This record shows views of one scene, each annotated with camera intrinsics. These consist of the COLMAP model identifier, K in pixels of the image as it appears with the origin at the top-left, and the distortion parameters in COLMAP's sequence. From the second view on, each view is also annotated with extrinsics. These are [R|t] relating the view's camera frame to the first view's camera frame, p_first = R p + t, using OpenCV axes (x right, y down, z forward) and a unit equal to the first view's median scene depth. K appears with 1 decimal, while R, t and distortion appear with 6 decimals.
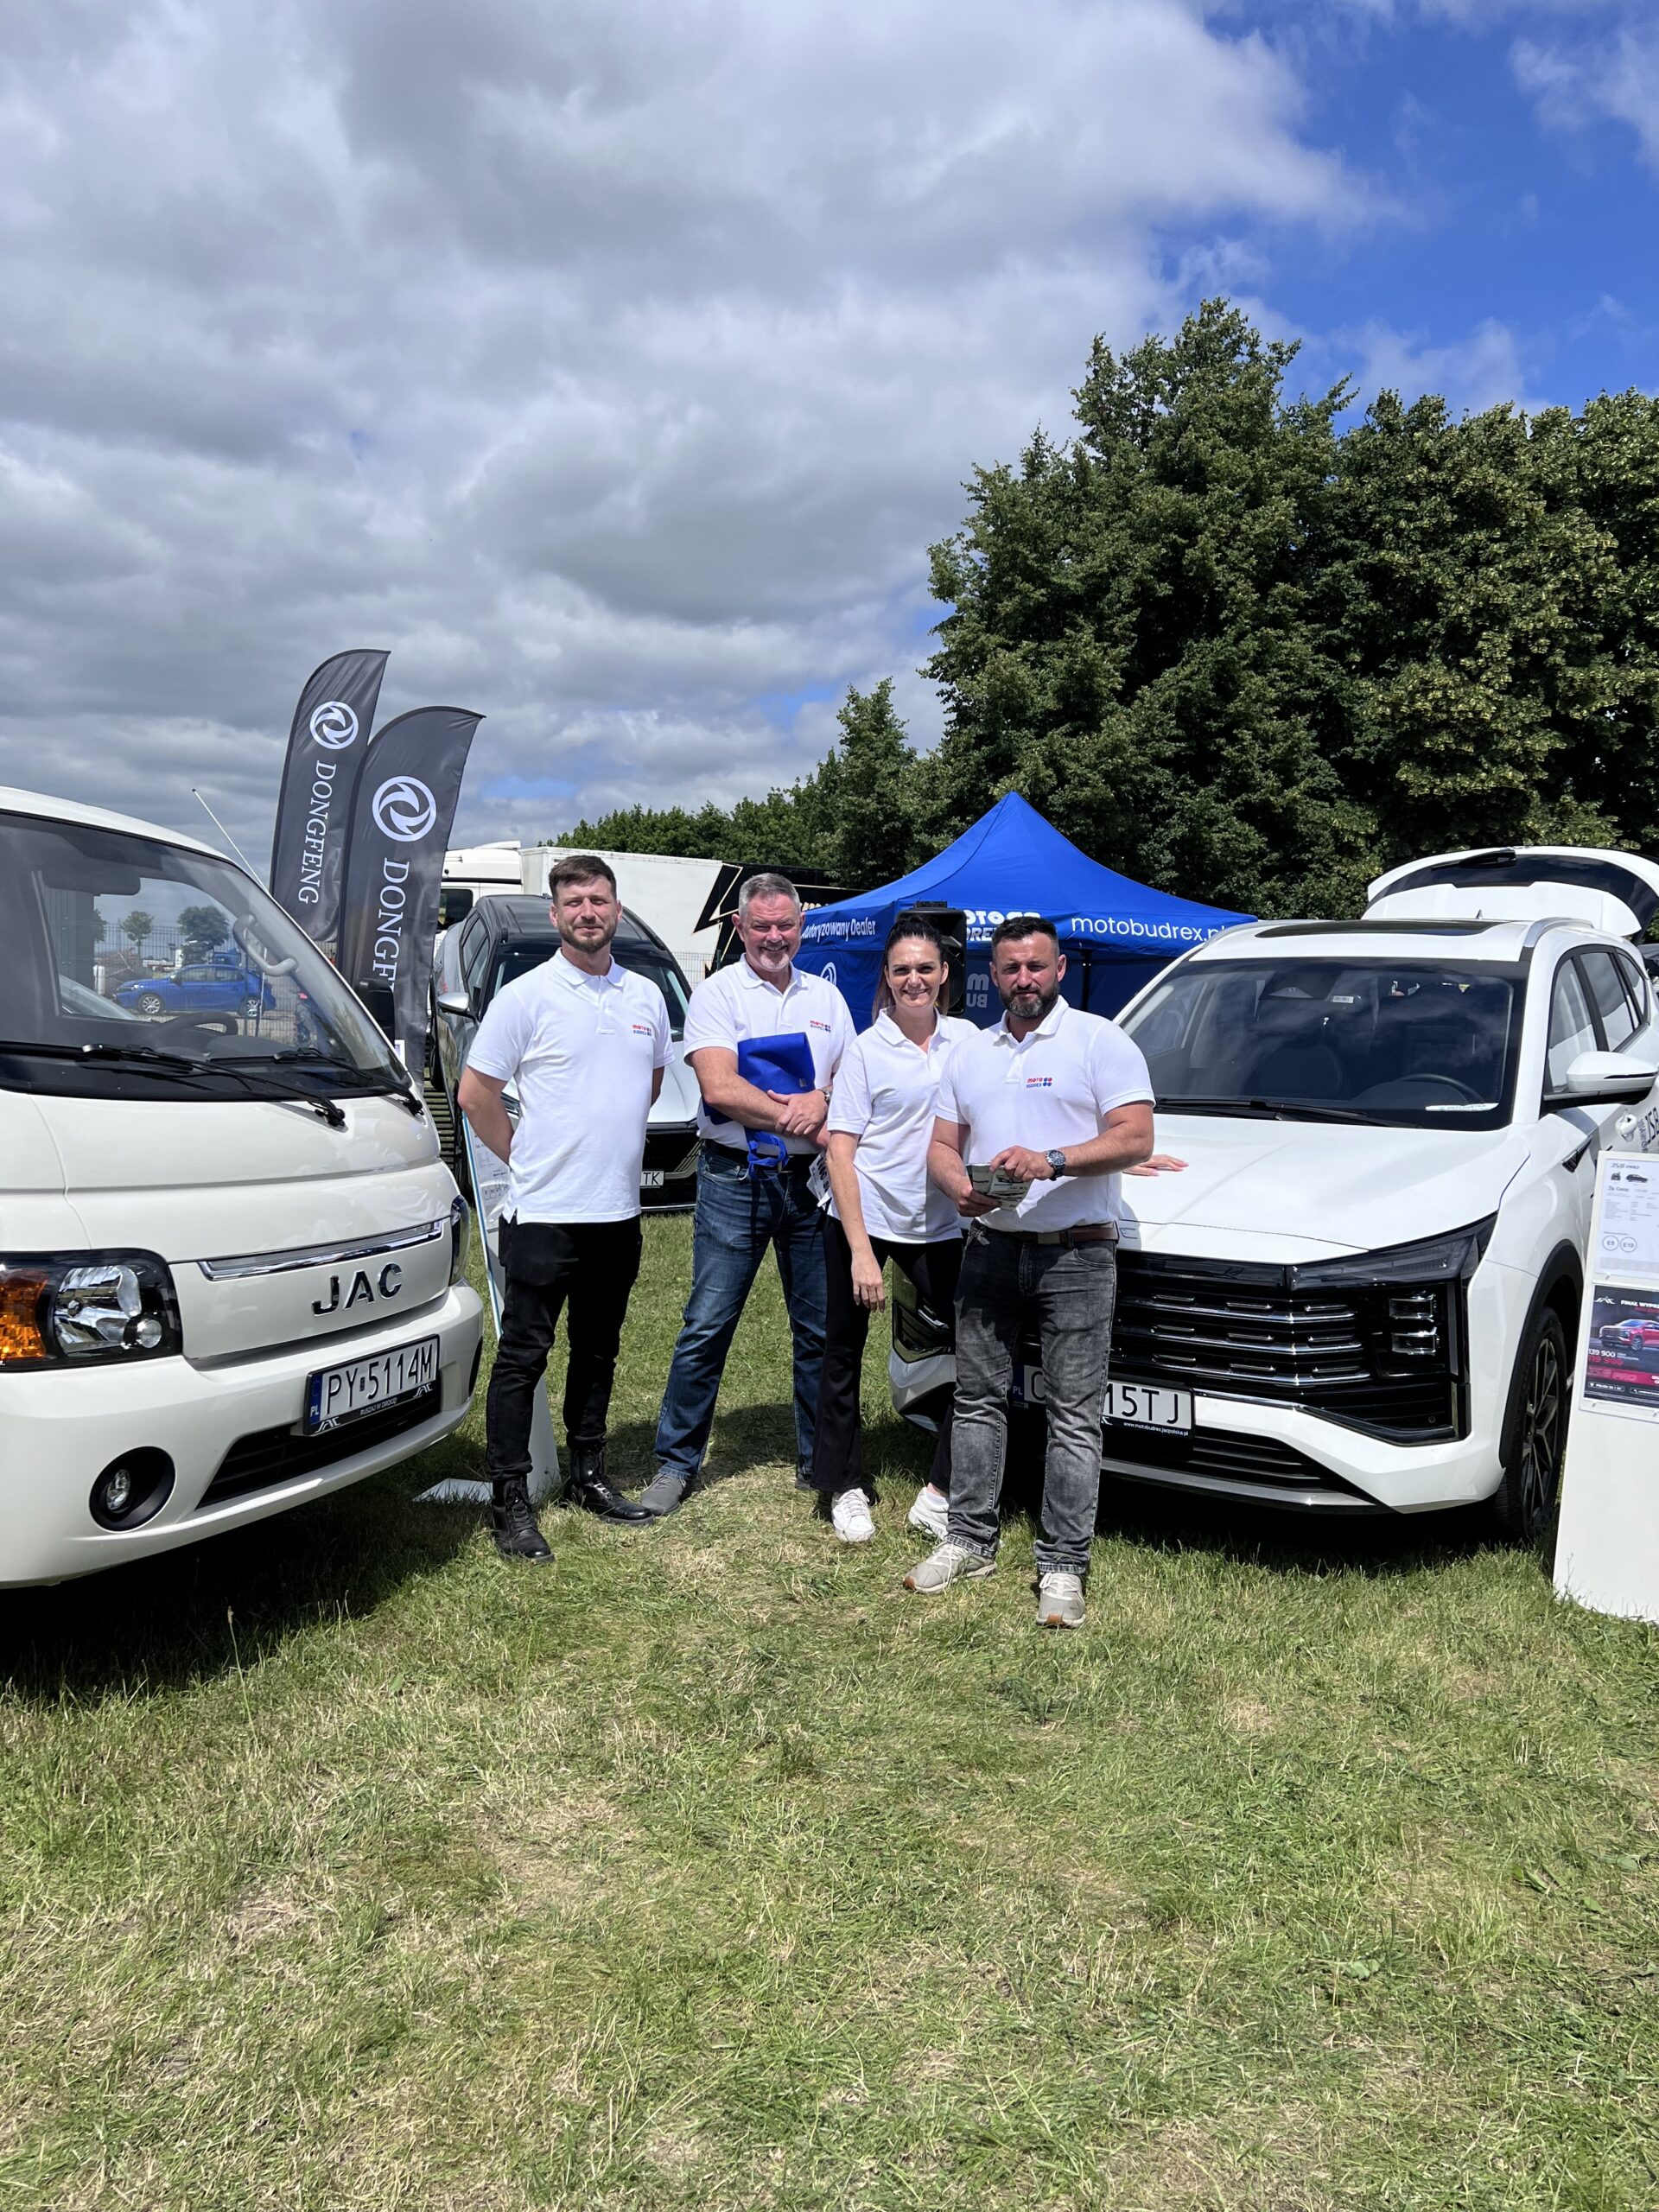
lens RADIAL K [[1636.3, 0, 850.1], [0, 1636.3, 1115.2], [0, 0, 1]] dist [0.034760, -0.024856]
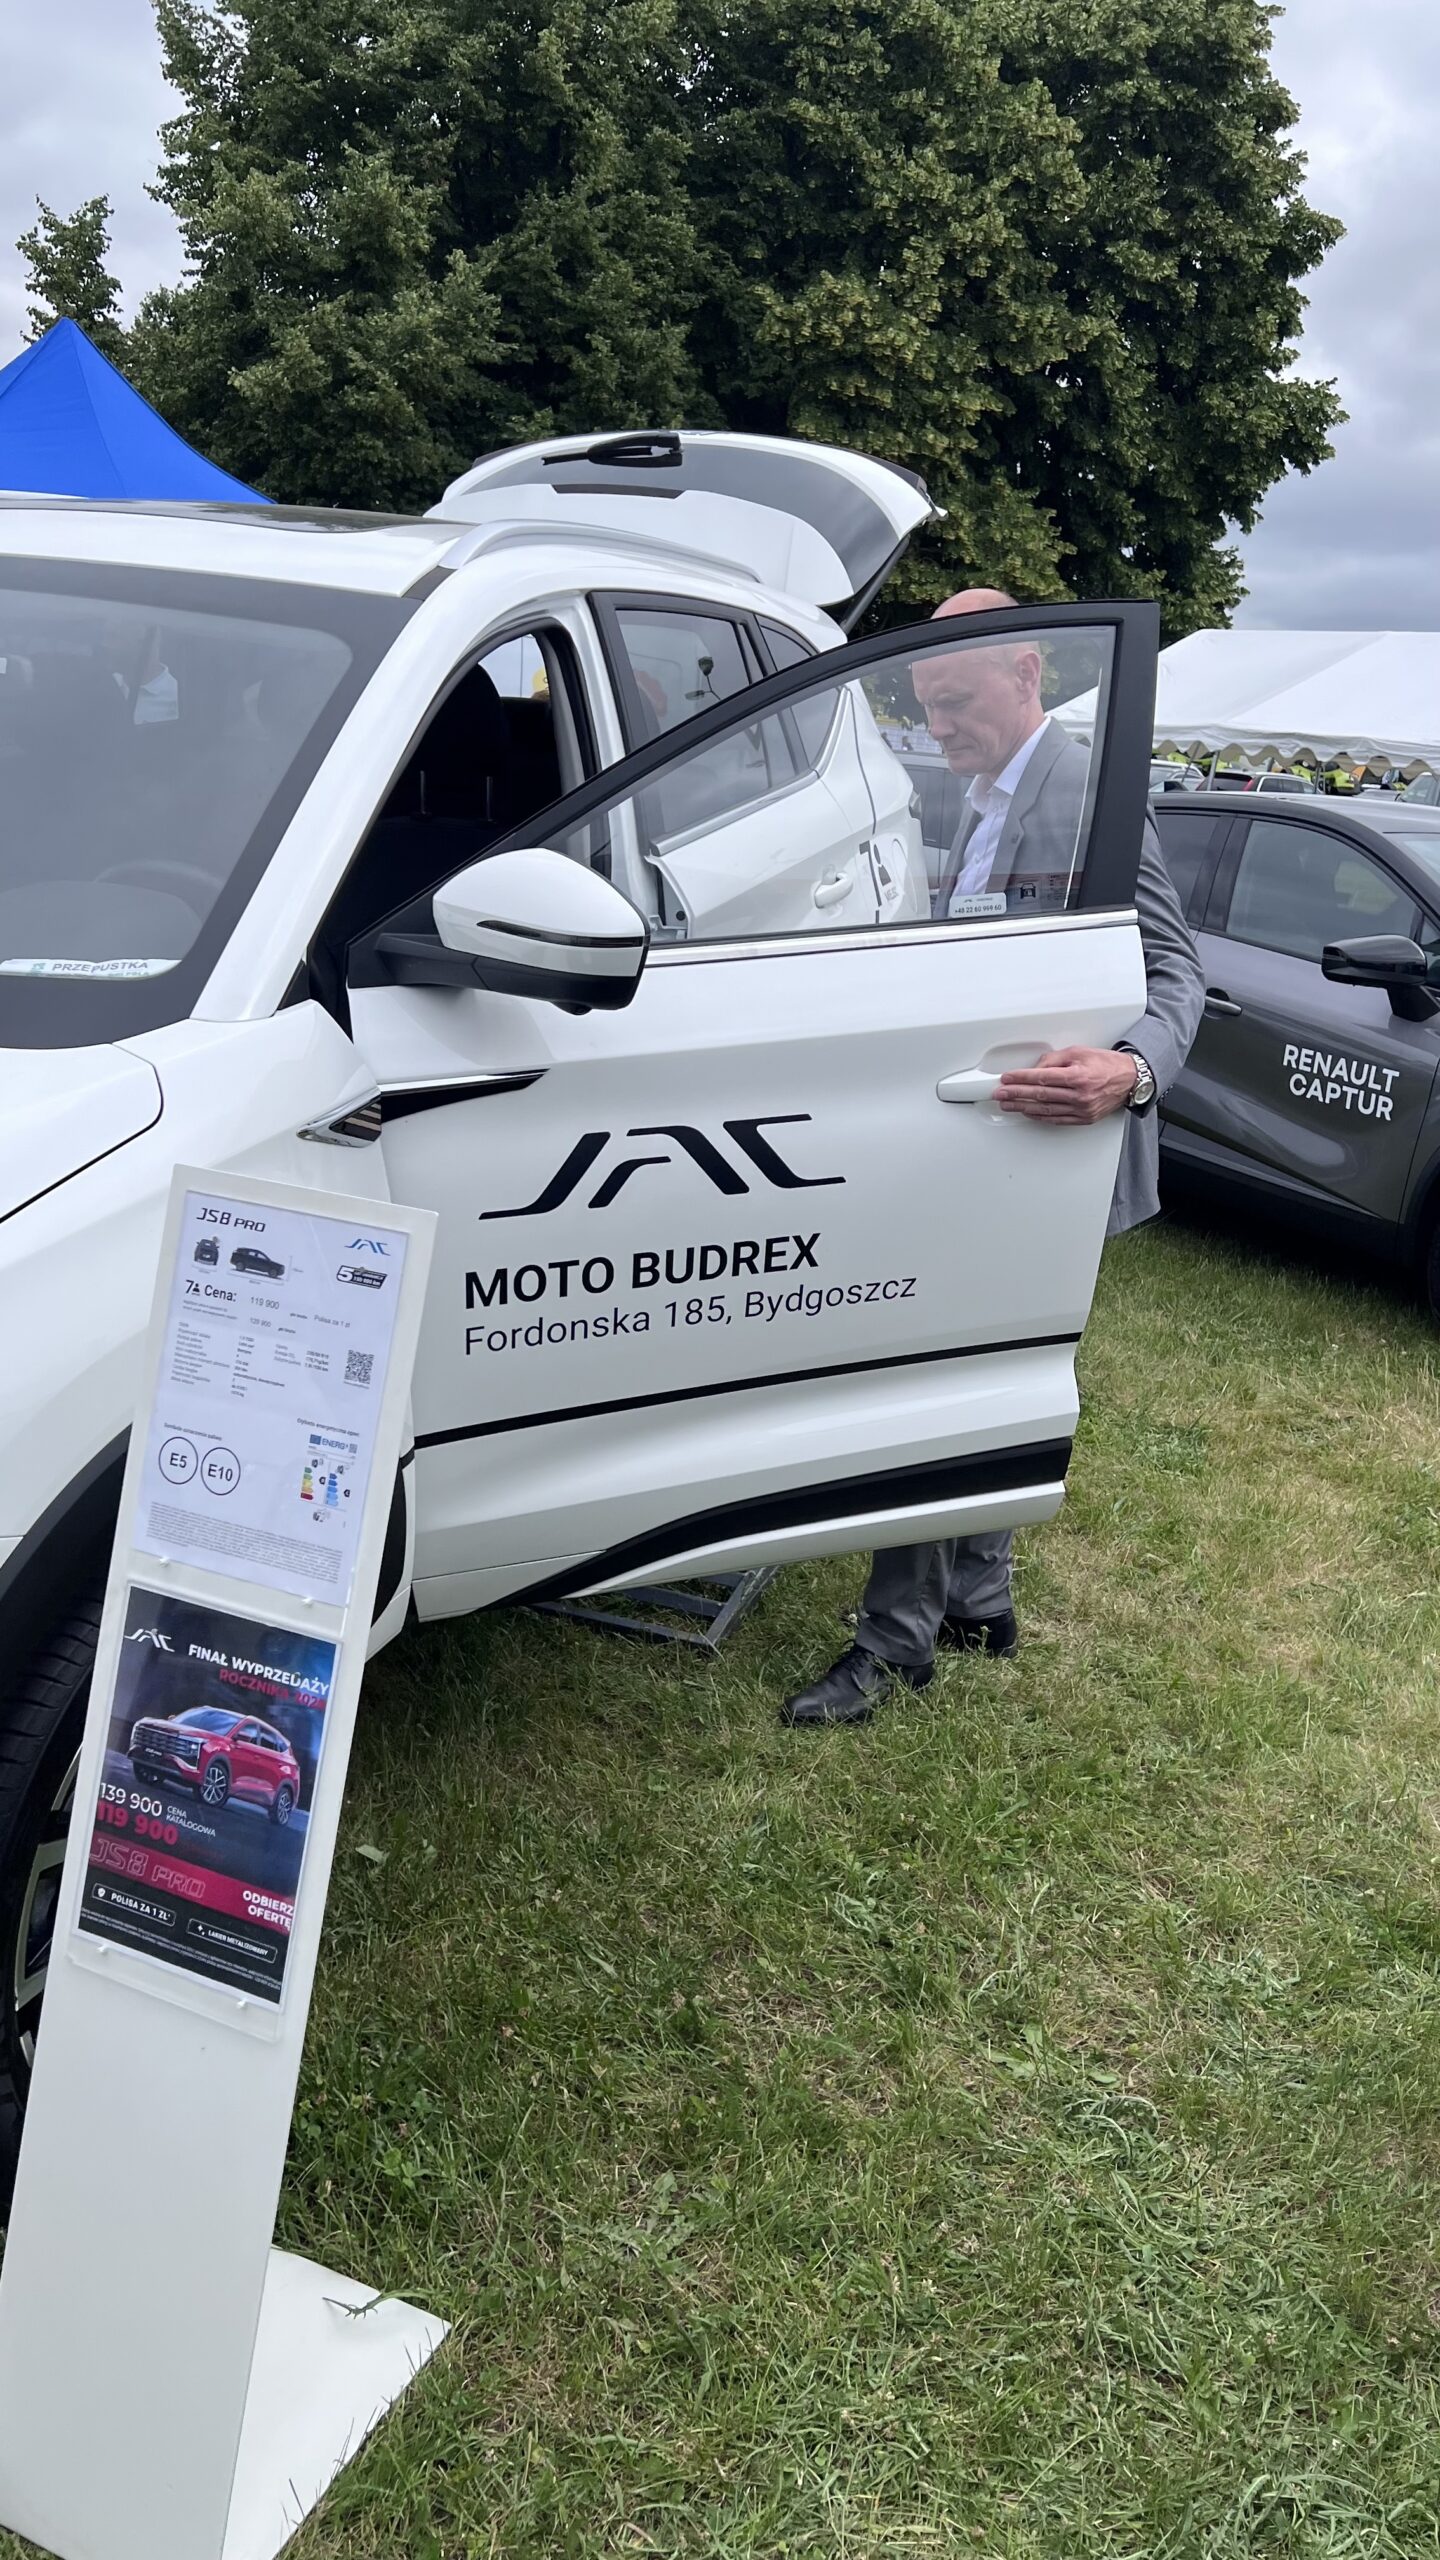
lens RADIAL K [[1893.5, 0, 750.9], [0, 1893.5, 1247.3], [0, 0, 1]] dist [0.048870, -0.033834]
pose [[0.962550, -0.013401, 0.270774, 0.066022], [-0.041768, 0.979523, 0.196953, -0.005627], [-0.267869, -0.200887, 0.942280, 0.088812]]
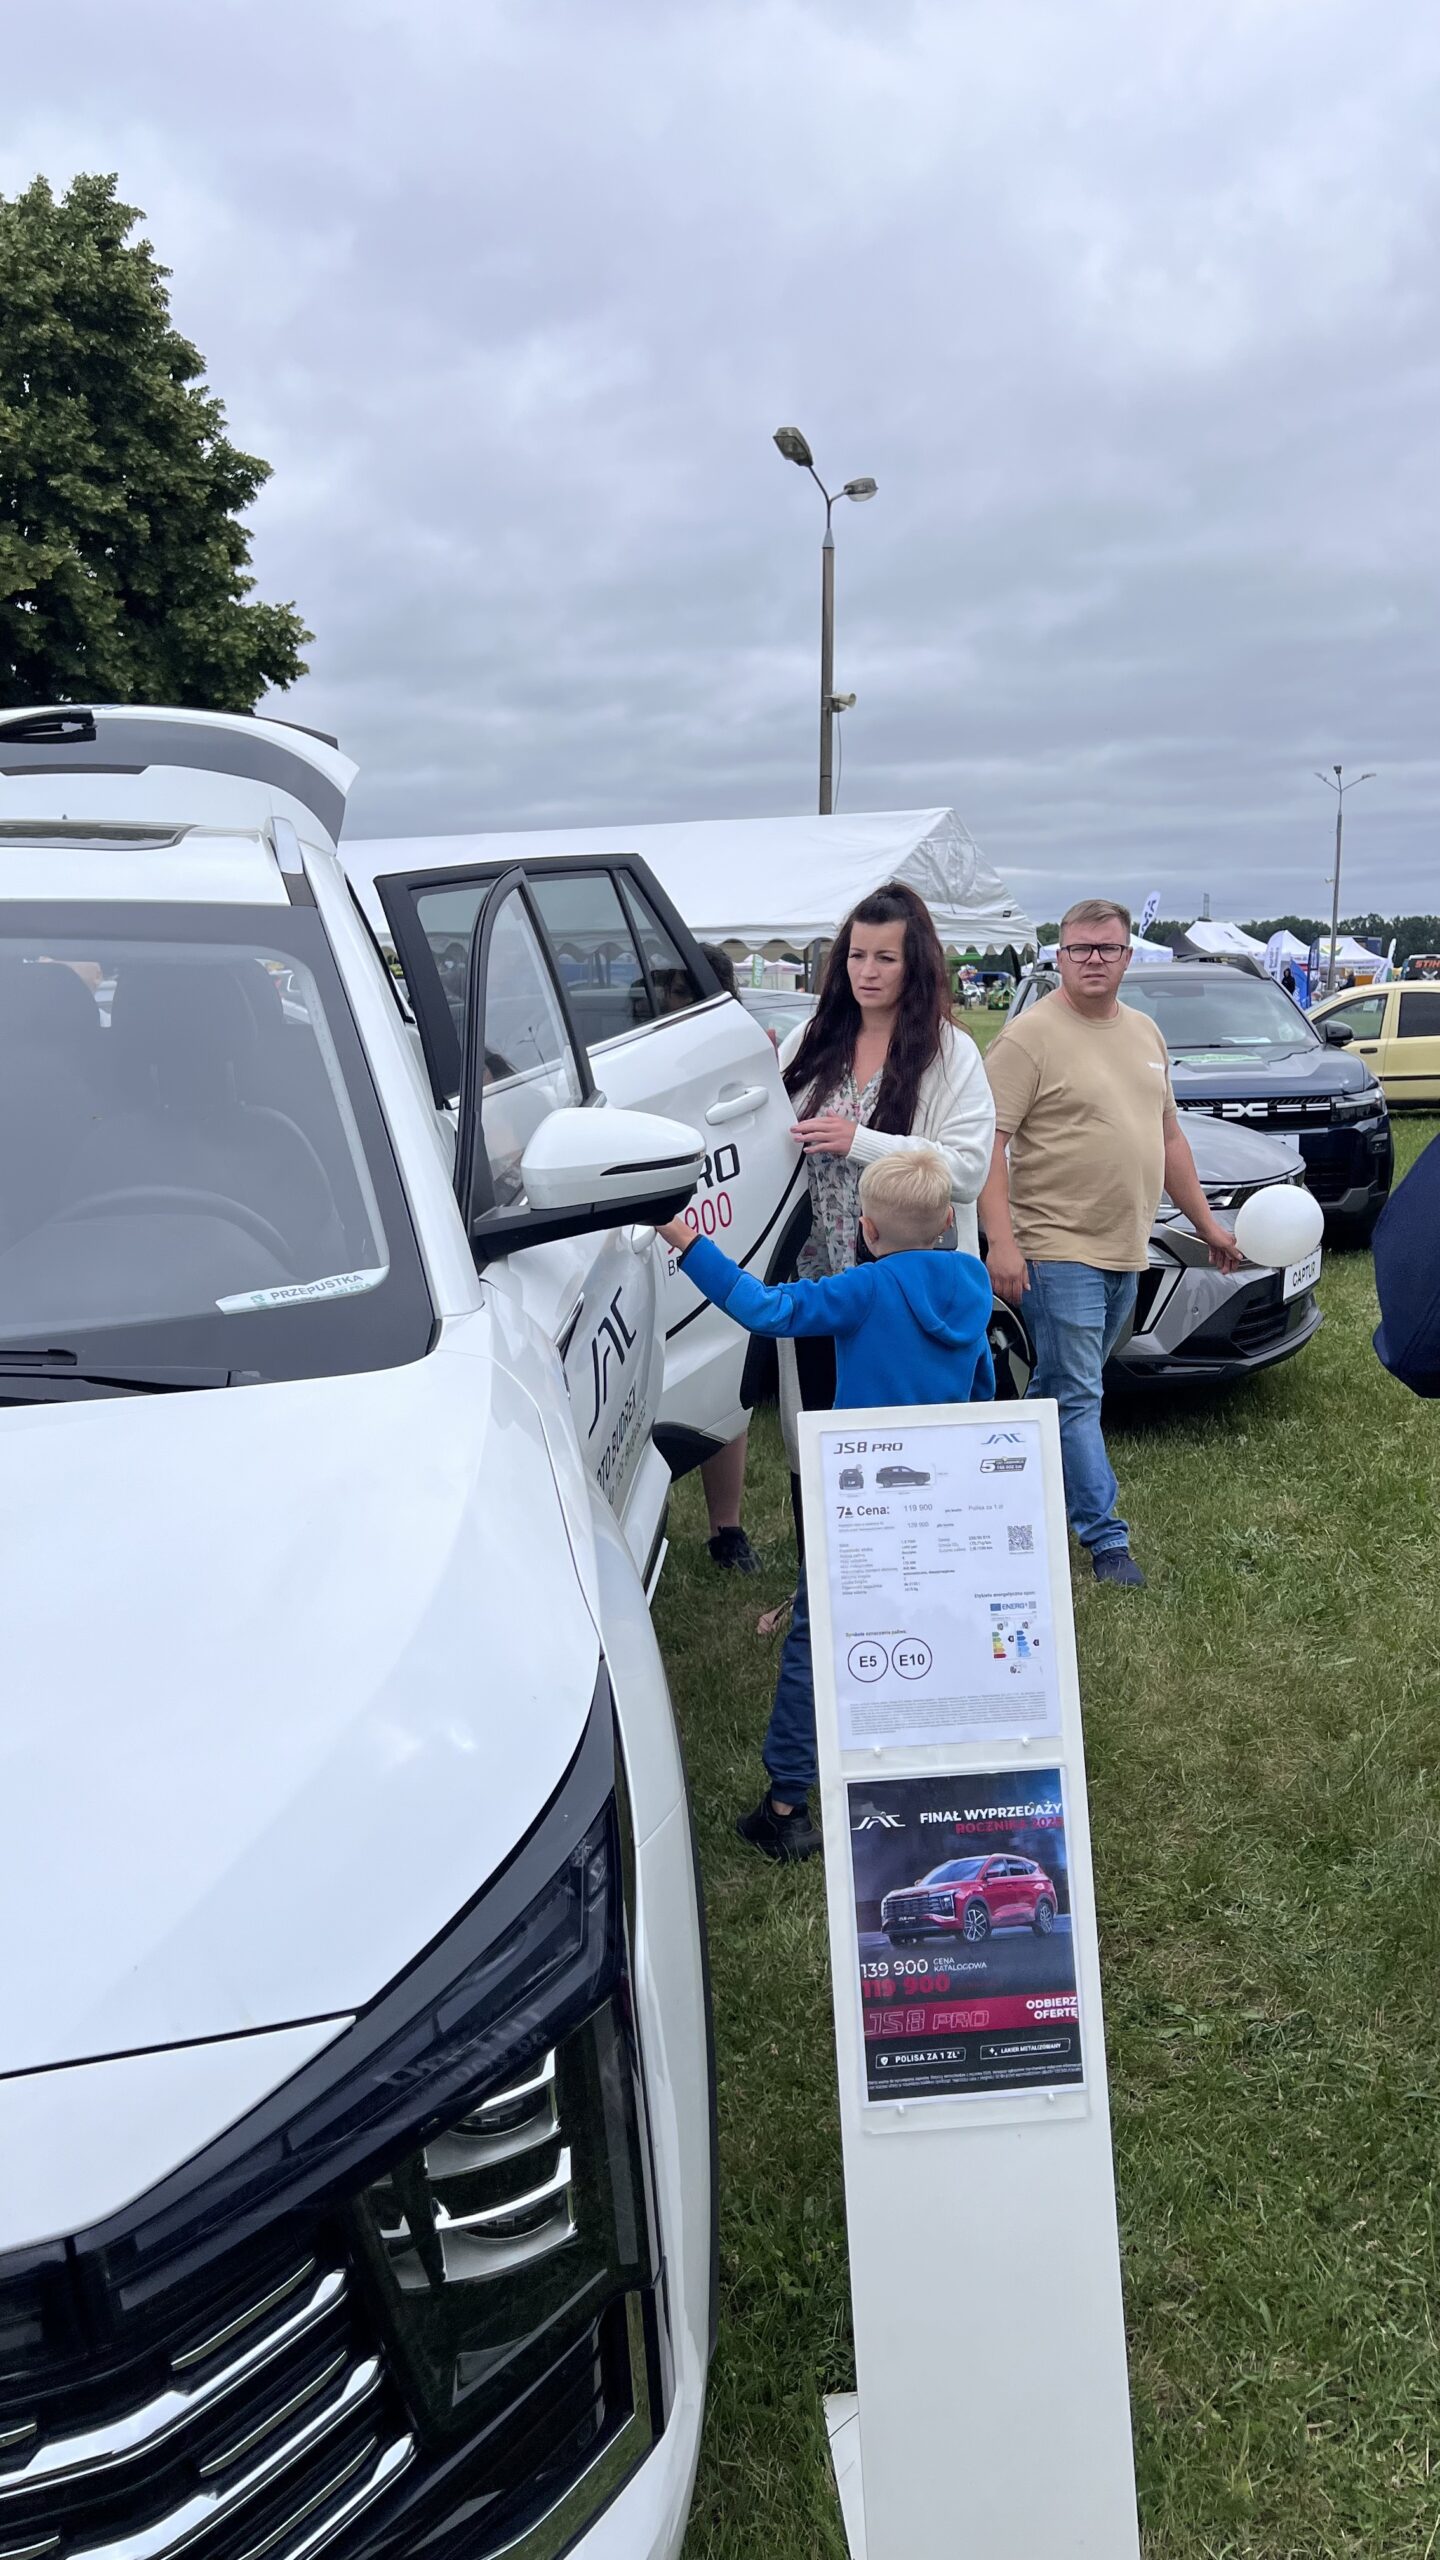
lens RADIAL K [[1893.5, 0, 728.1], [0, 1893.5, 1275.0], [0, 0, 1]] dist [0.048870, -0.033834]
pose [[0.713441, -0.154491, 0.683472, 0.022821], [0.092444, 0.987619, 0.126742, -0.009112], [-0.694590, -0.027239, 0.718890, 0.101075]]
